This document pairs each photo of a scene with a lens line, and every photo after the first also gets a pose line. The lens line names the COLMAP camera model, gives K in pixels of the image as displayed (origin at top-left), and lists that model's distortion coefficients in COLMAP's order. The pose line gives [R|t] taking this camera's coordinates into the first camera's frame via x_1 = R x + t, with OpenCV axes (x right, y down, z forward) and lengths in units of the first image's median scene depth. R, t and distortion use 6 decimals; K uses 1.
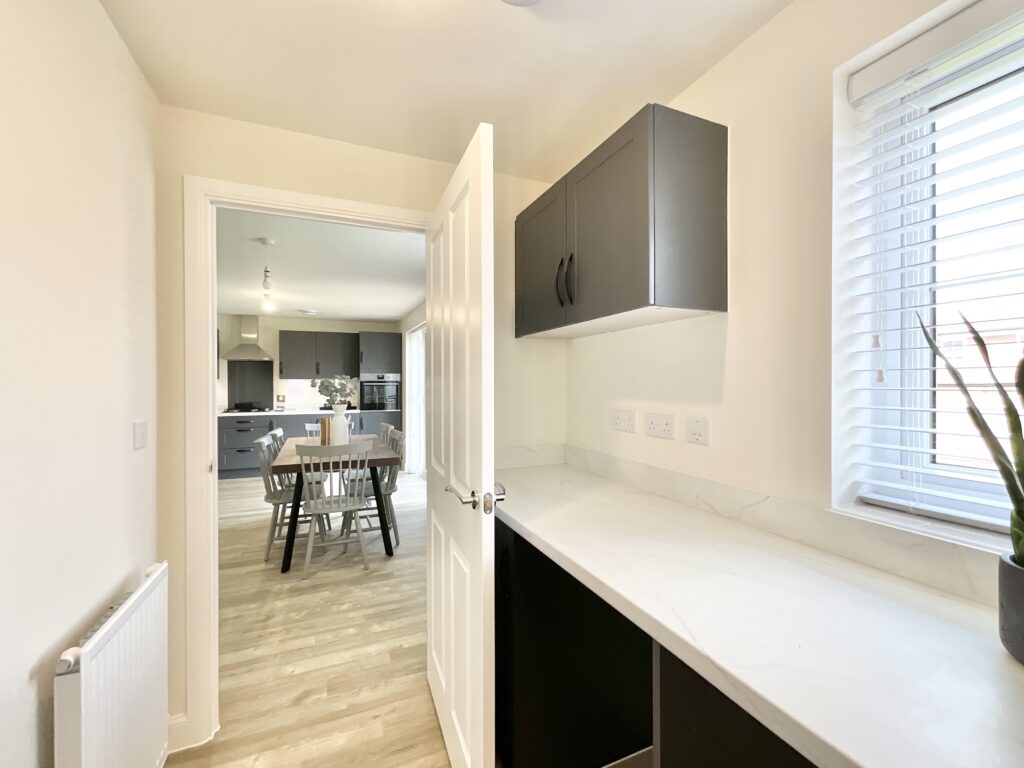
lens RADIAL K [[423.6, 0, 515.0], [0, 423.6, 383.9], [0, 0, 1]] dist [-0.001254, -0.000080]
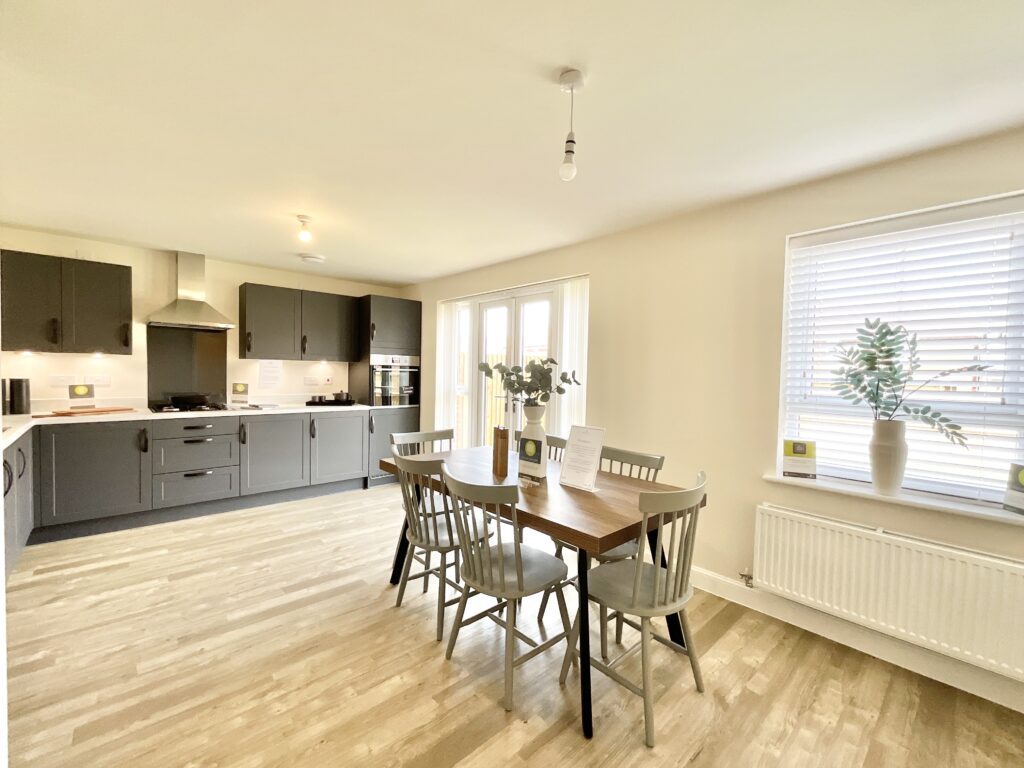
lens RADIAL K [[423.6, 0, 509.3], [0, 423.6, 383.3], [0, 0, 1]] dist [-0.001254, -0.000080]
pose [[0.946608, 0.012569, 0.322142, -0.371813], [-0.021960, 0.999433, 0.025533, 0.000597], [-0.321638, -0.031244, 0.946347, 0.253936]]
